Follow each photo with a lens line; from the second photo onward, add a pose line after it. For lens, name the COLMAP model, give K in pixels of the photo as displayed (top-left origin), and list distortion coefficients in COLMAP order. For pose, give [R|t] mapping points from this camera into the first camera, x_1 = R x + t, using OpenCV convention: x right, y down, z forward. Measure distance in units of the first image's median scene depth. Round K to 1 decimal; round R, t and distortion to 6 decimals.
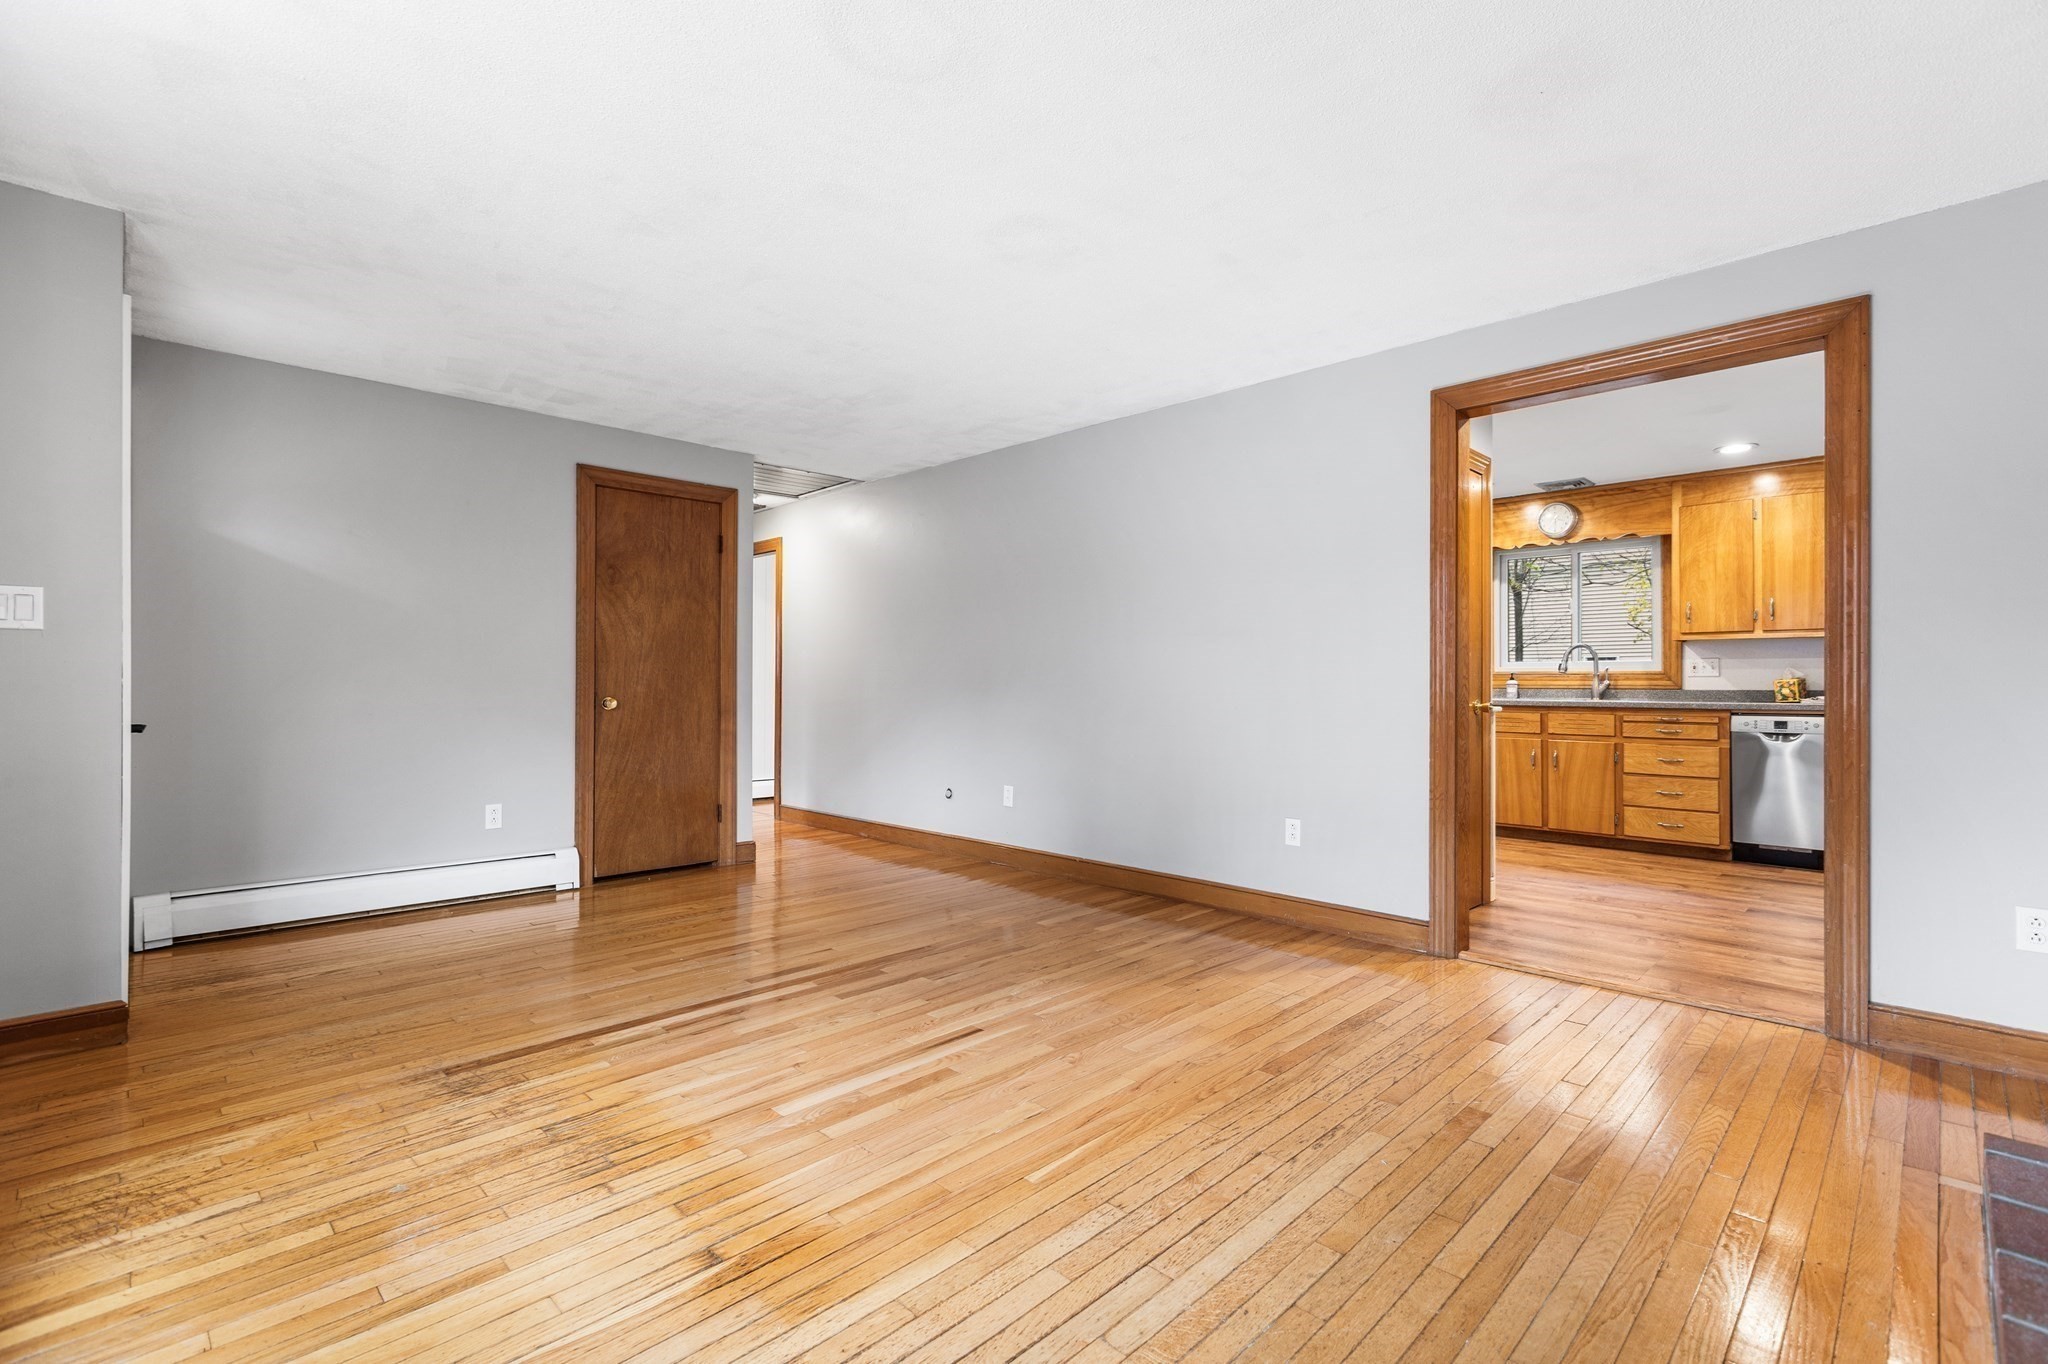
lens RADIAL K [[921.5, 0, 1023.6], [0, 921.5, 676.8], [0, 0, 1]] dist [0.000250, 0.000207]
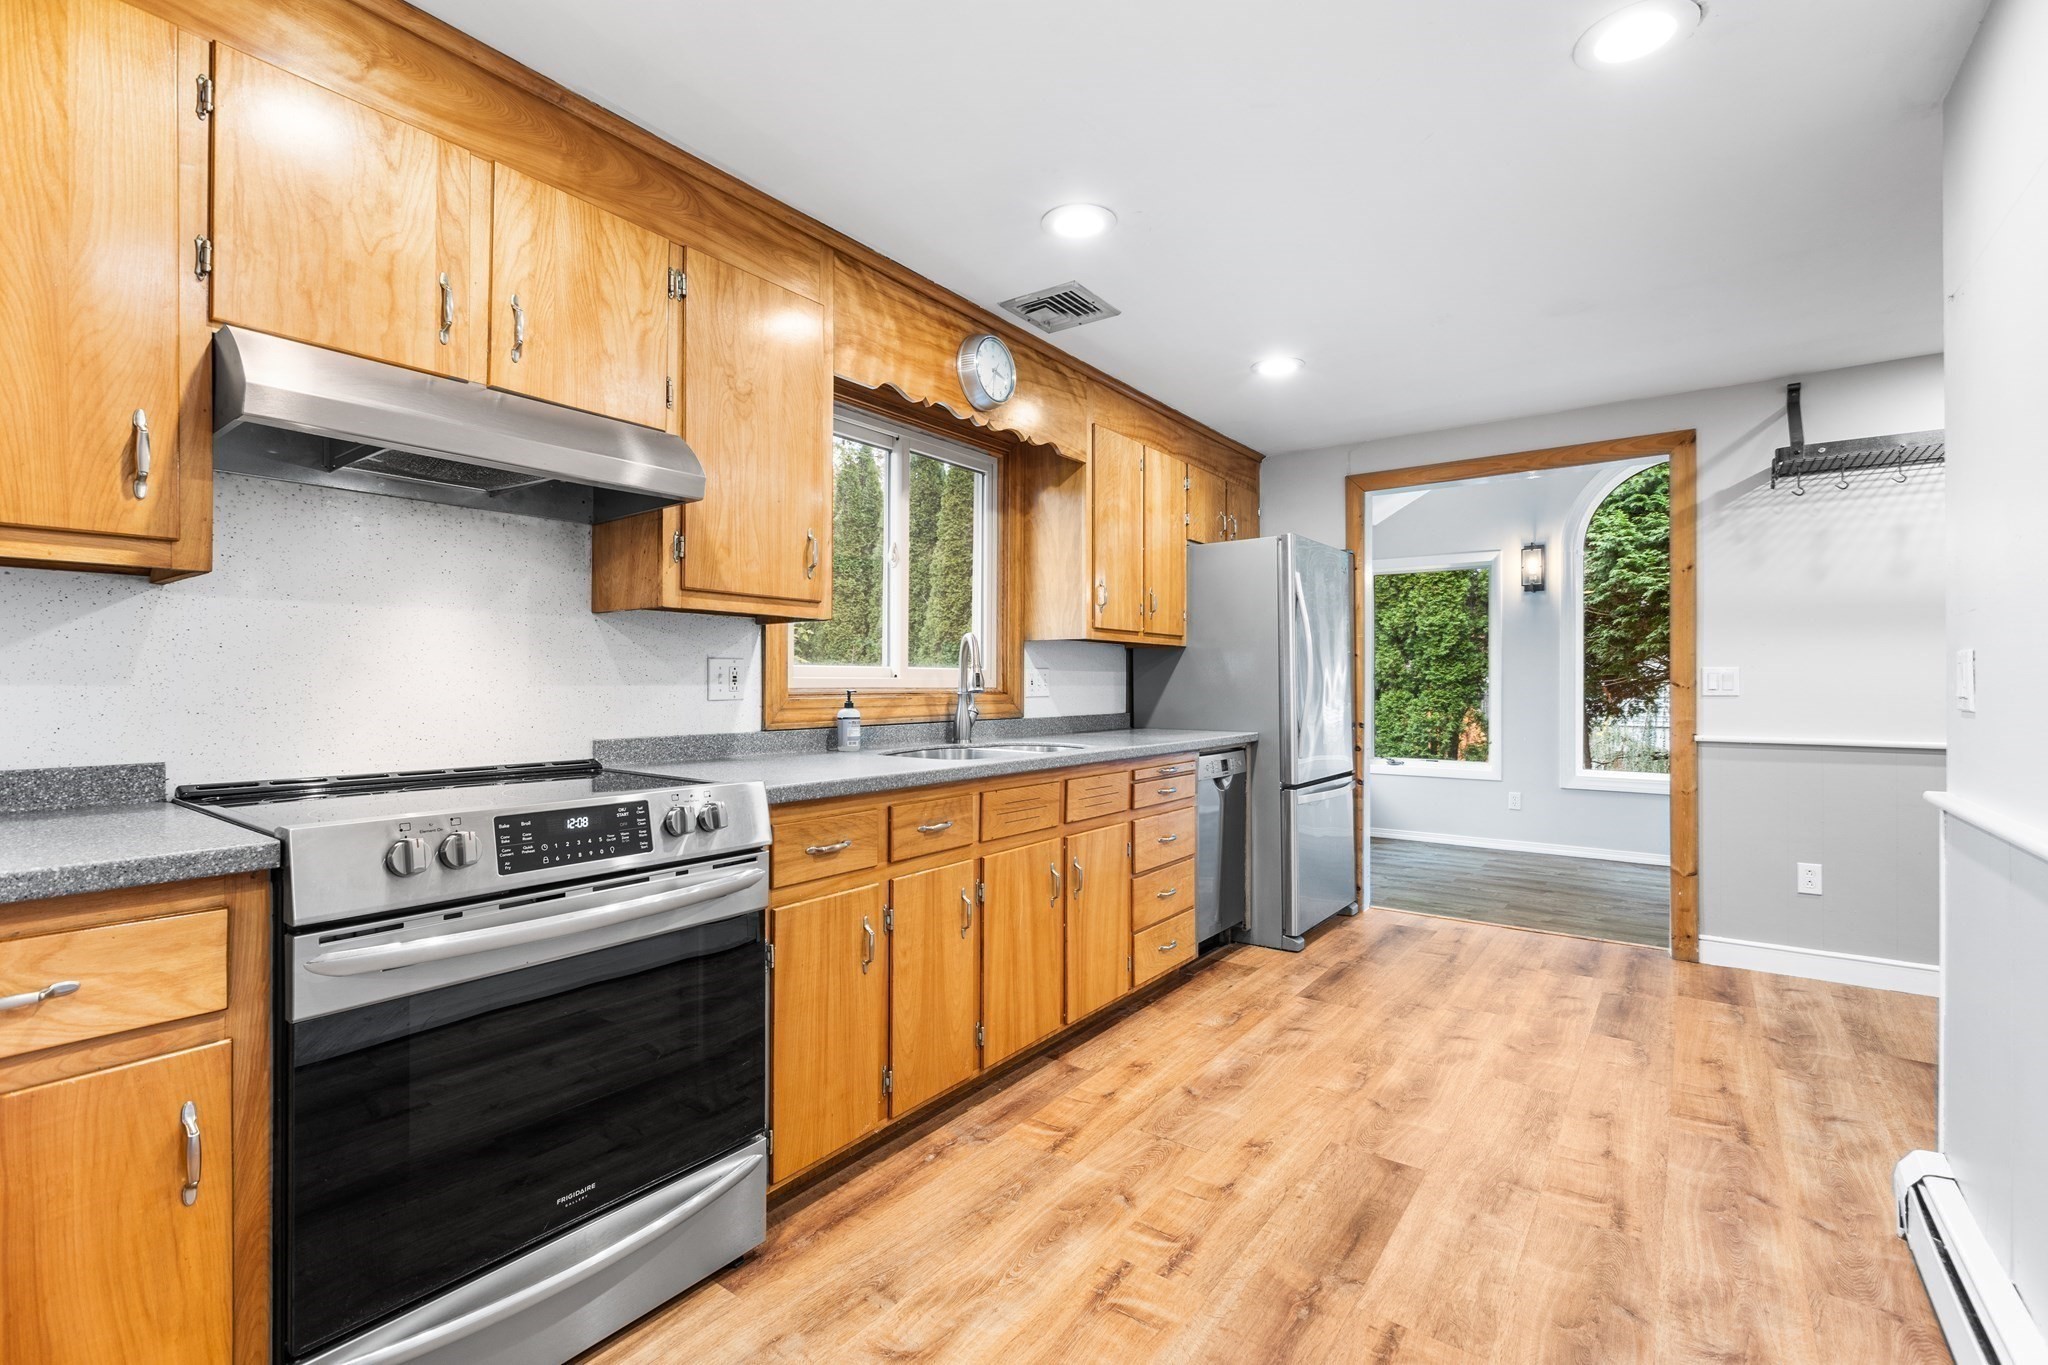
lens RADIAL K [[913.5, 0, 1016.6], [0, 913.5, 679.7], [0, 0, 1]] dist [0.001795, 0.000056]
pose [[-0.149090, 0.000987, 0.988823, 0.175800], [-0.012676, 0.999915, -0.002909, -0.015887], [-0.988742, -0.012968, -0.149065, 1.731788]]
